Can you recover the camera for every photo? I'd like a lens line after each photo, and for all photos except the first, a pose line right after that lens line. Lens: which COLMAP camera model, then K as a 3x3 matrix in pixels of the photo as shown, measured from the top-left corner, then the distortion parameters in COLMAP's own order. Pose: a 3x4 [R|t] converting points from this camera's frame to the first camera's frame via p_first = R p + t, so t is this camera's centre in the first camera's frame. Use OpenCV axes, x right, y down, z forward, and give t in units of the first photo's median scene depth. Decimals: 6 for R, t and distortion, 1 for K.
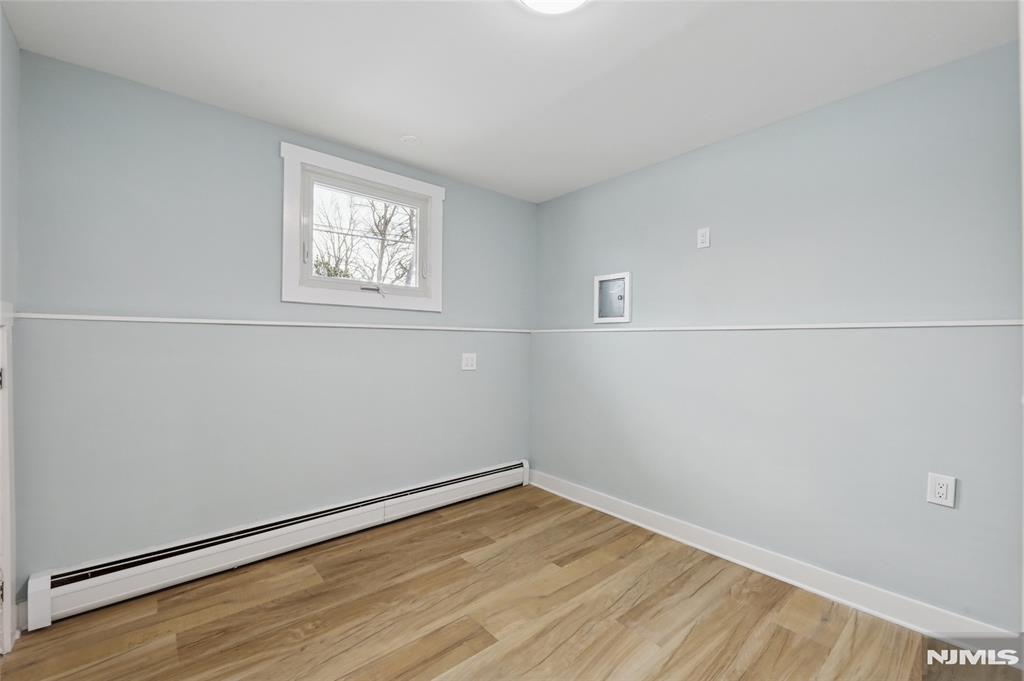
lens RADIAL K [[420.5, 0, 508.9], [0, 420.5, 336.7], [0, 0, 1]] dist [-0.000276, -0.000125]
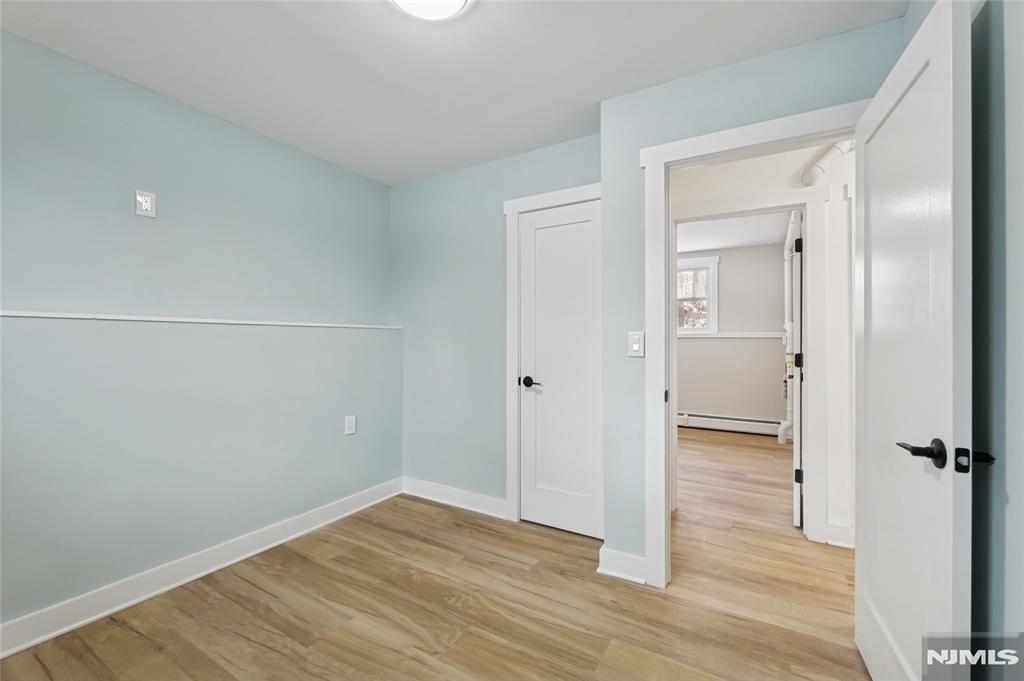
lens RADIAL K [[420.5, 0, 508.9], [0, 420.5, 336.7], [0, 0, 1]] dist [-0.000276, -0.000125]
pose [[-0.303306, 0.002962, 0.952889, -0.671773], [-0.017593, 0.999807, -0.008708, 0.013186], [-0.952731, -0.019406, -0.303195, 0.808106]]
